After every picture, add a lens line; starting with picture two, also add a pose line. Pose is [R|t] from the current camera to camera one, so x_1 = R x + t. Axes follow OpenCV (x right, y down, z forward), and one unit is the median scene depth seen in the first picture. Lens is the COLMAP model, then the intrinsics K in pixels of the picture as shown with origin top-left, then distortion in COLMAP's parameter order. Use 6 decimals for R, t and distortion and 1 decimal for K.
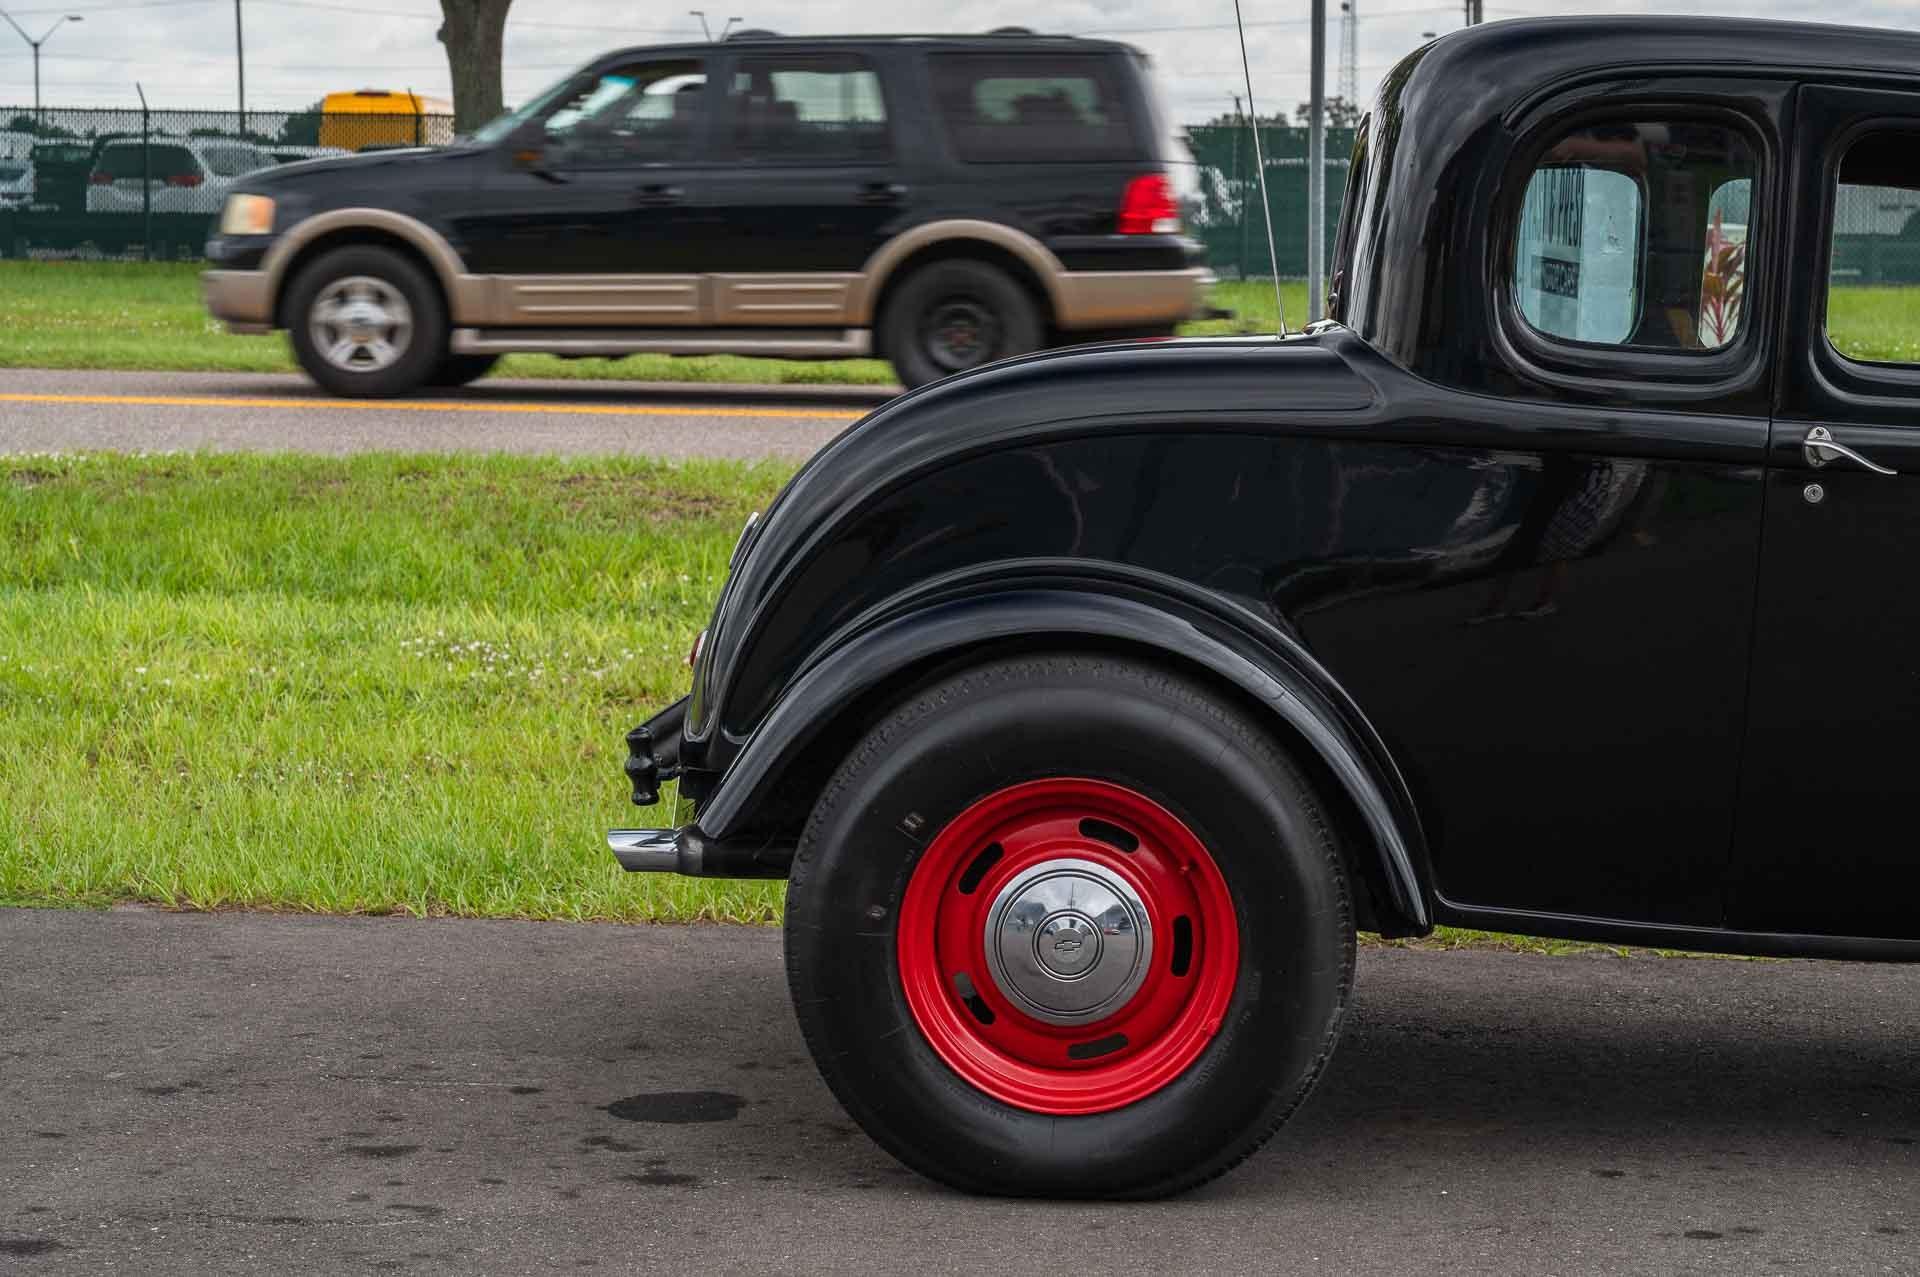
lens RADIAL K [[3902.1, 0, 961.8], [0, 3902.1, 652.4], [0, 0, 1]] dist [0.030553, 0.000000]
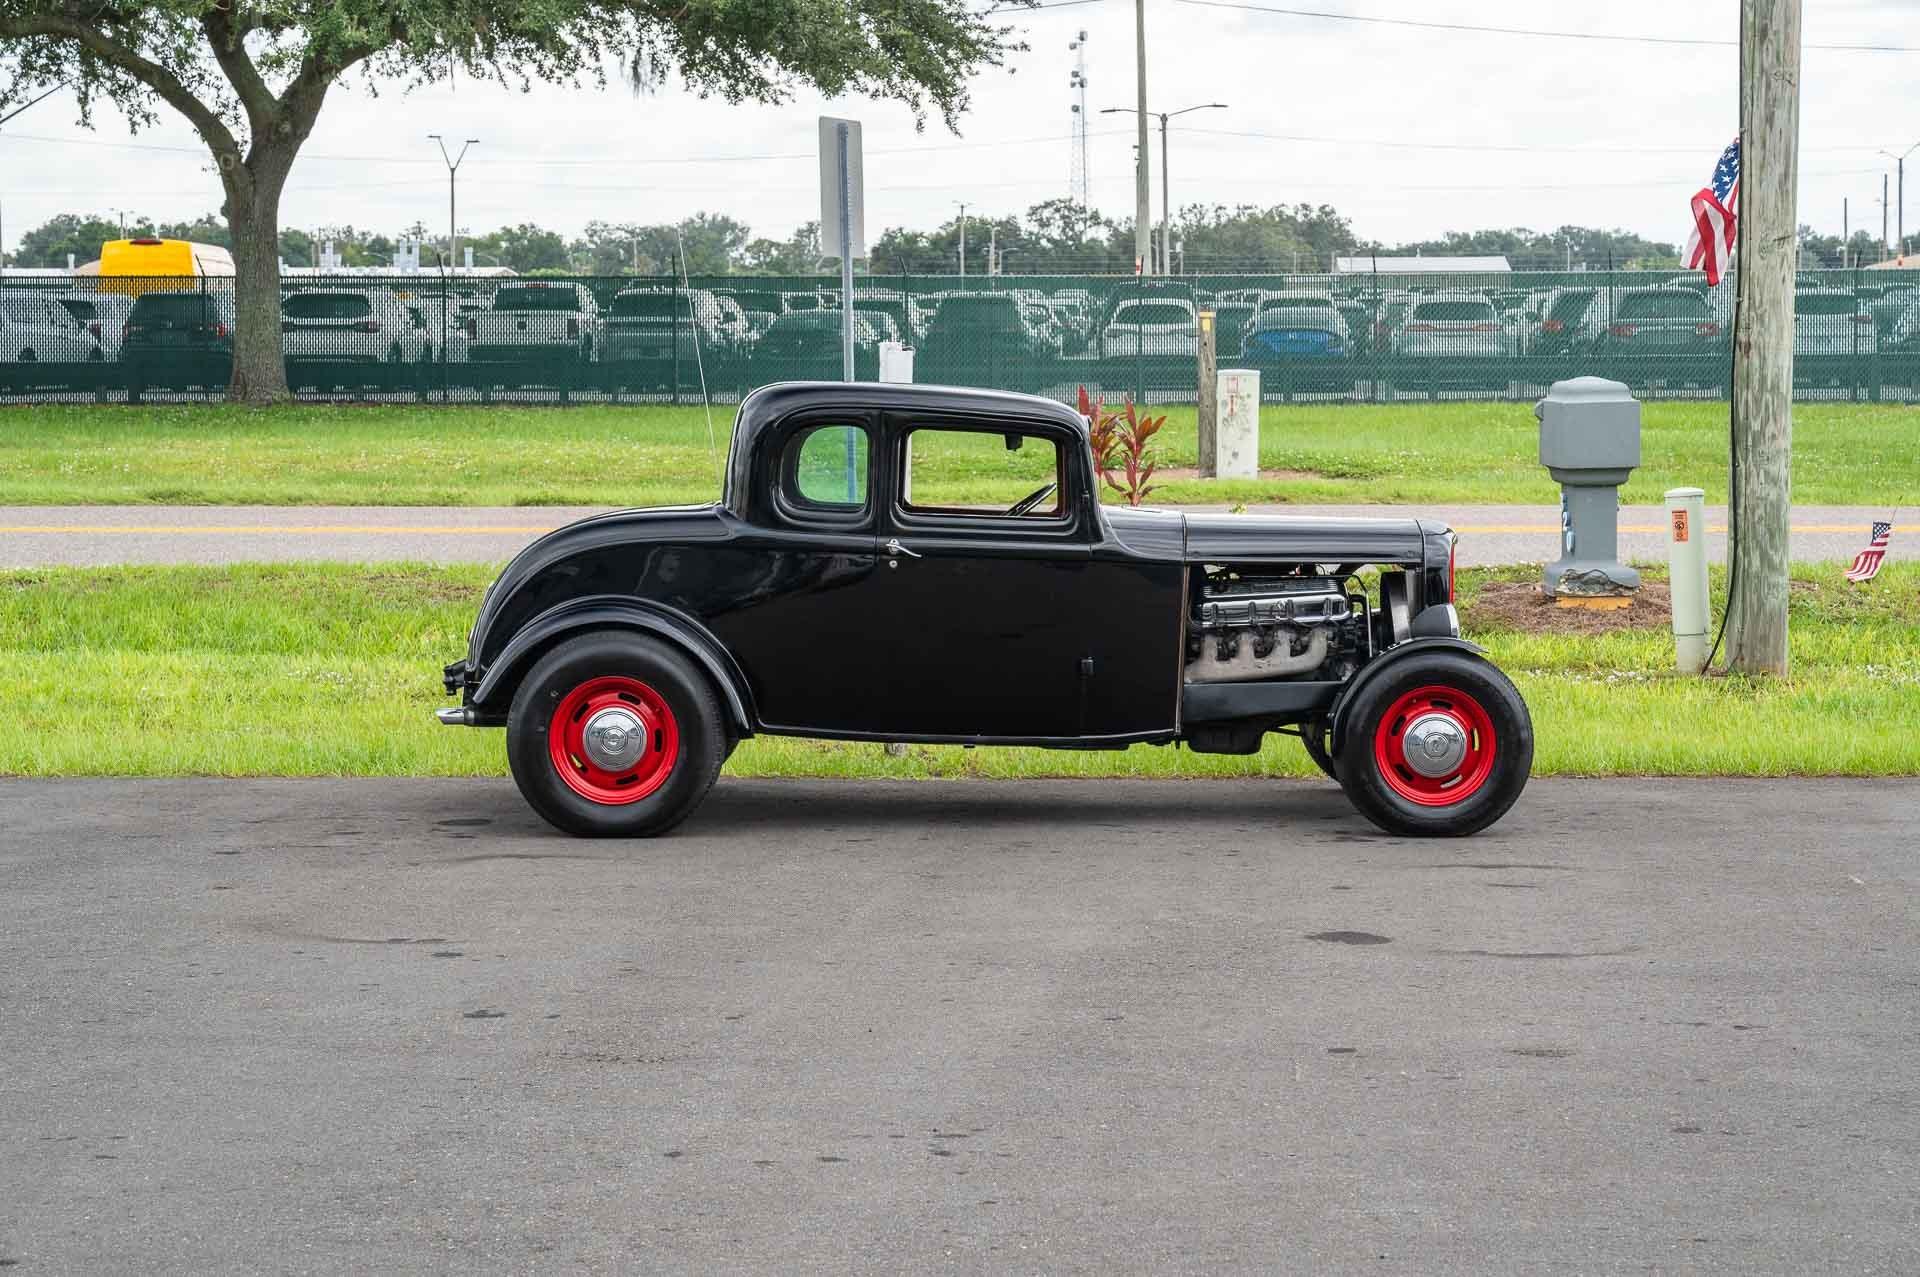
lens RADIAL K [[3902.1, 0, 932.2], [0, 3902.1, 660.5], [0, 0, 1]] dist [0.030553, 0.000000]
pose [[0.998160, -0.021440, 0.056721, 0.084391], [0.022768, 0.999479, -0.022871, 0.078087], [-0.056201, 0.024120, 0.998128, -1.495153]]
